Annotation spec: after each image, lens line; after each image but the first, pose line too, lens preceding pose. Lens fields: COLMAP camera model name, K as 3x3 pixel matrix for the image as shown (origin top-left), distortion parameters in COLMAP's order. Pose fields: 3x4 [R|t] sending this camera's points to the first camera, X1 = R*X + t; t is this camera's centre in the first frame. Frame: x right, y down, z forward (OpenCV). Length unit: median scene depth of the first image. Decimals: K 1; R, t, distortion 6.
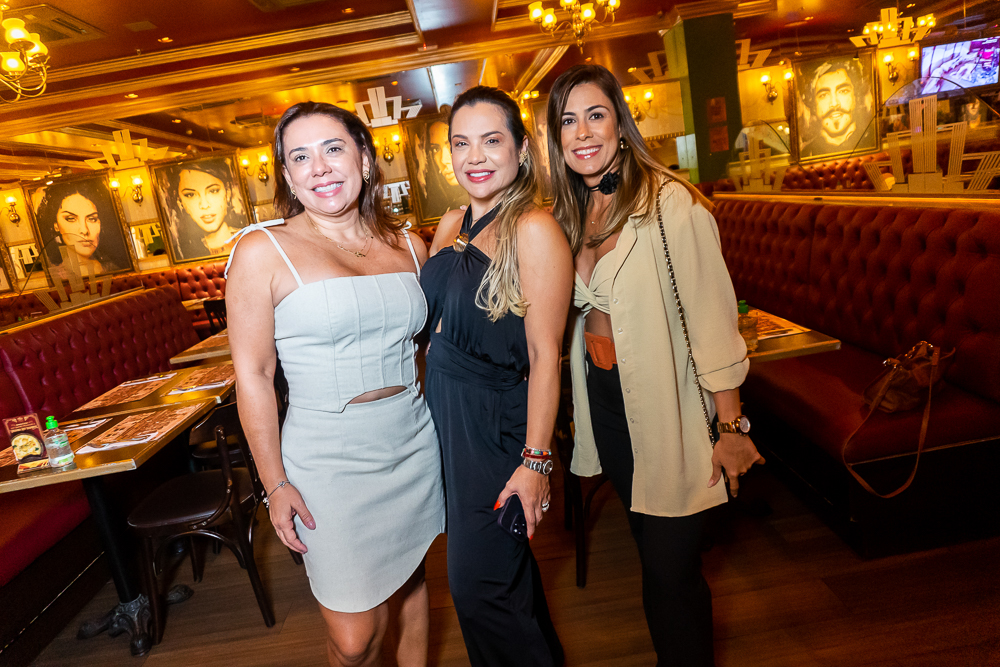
lens RADIAL K [[676.8, 0, 498.3], [0, 676.8, 333.9], [0, 0, 1]] dist [-0.005213, -0.008591]
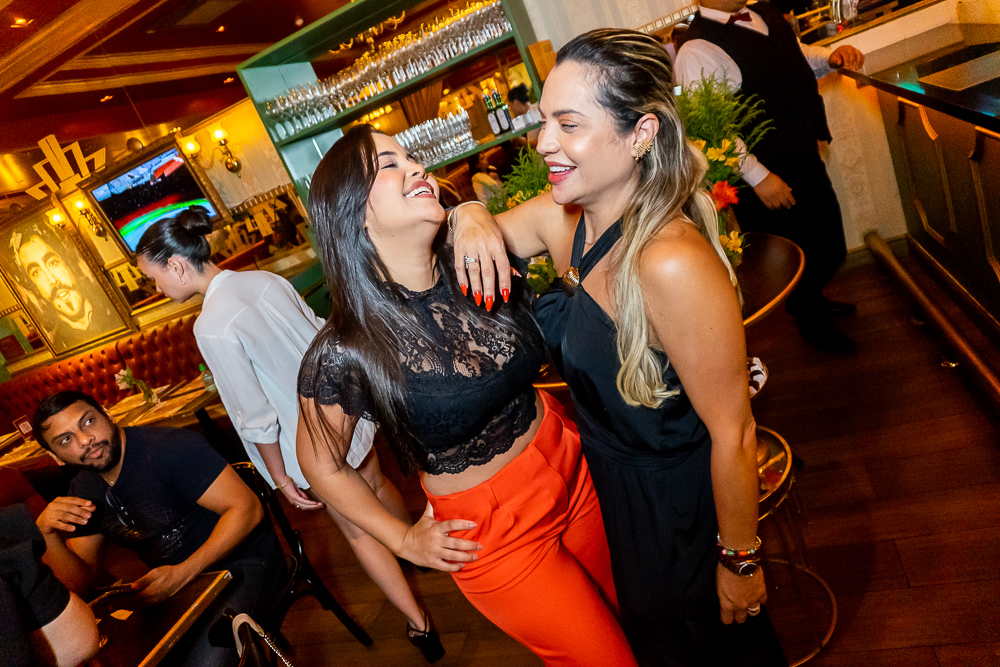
lens RADIAL K [[620.1, 0, 498.9], [0, 620.1, 324.0], [0, 0, 1]] dist [-0.000555, -0.017630]
pose [[0.926585, -0.089811, -0.365204, 2.837987], [0.149524, 0.978993, 0.138616, -0.764312], [0.345083, -0.183046, 0.920550, 1.337178]]
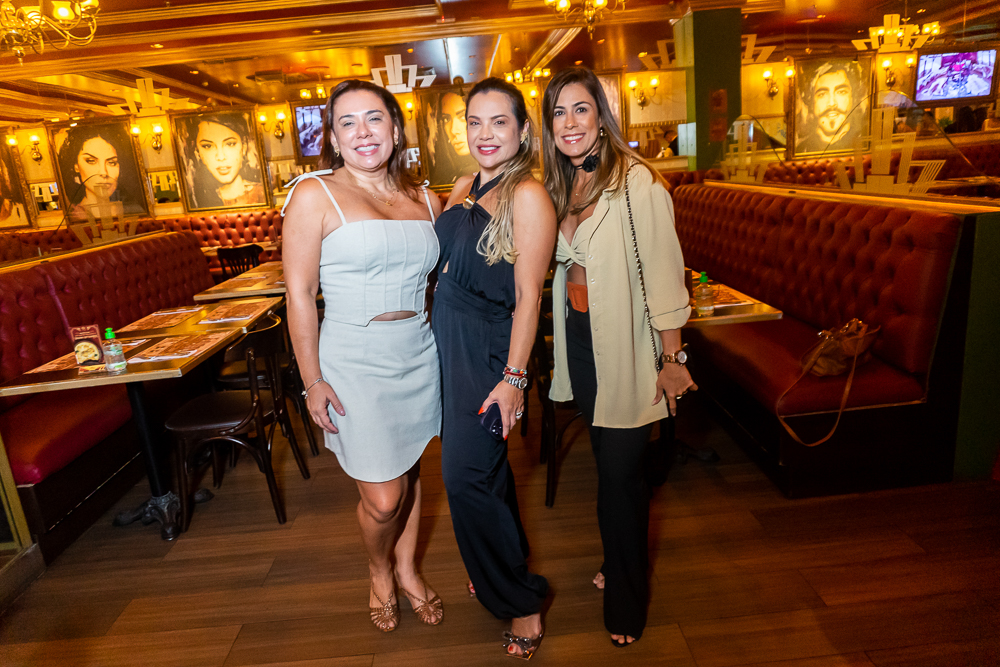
lens RADIAL K [[666.5, 0, 500.9], [0, 666.5, 331.9], [0, 0, 1]] dist [-0.011775, -0.002490]
pose [[0.997476, 0.069912, 0.012441, 0.001727], [-0.070340, 0.996793, 0.038165, 0.016888], [-0.009733, -0.038943, 0.999194, -0.075727]]
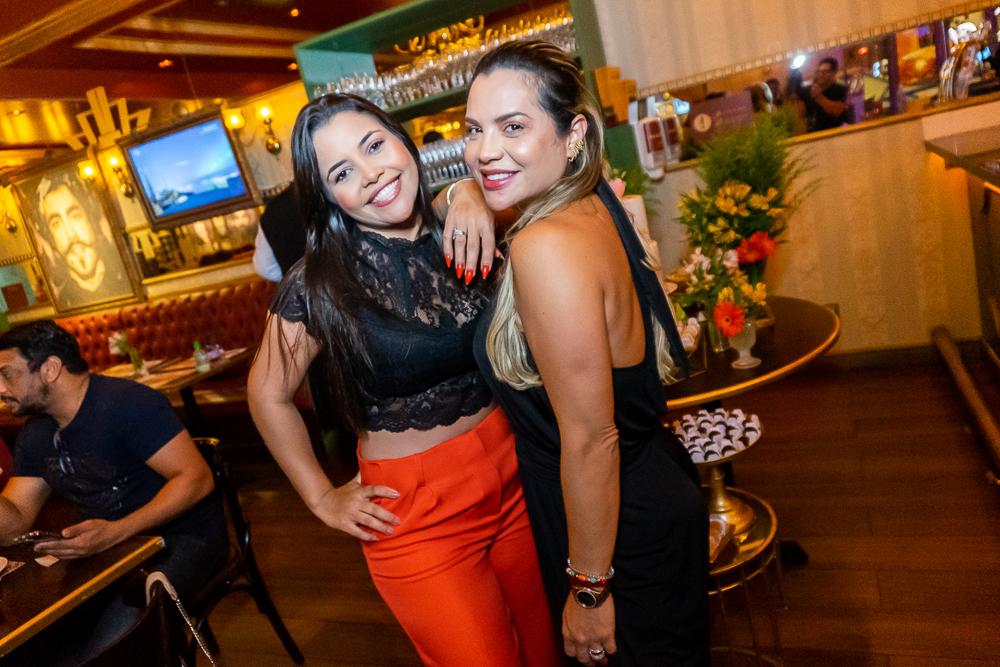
lens RADIAL K [[676.8, 0, 498.3], [0, 676.8, 333.9], [0, 0, 1]] dist [-0.005213, -0.008591]
pose [[0.907478, 0.050727, -0.417026, 2.875039], [-0.023167, 0.997215, 0.070887, -0.722567], [0.419460, -0.054668, 0.906126, 1.338073]]
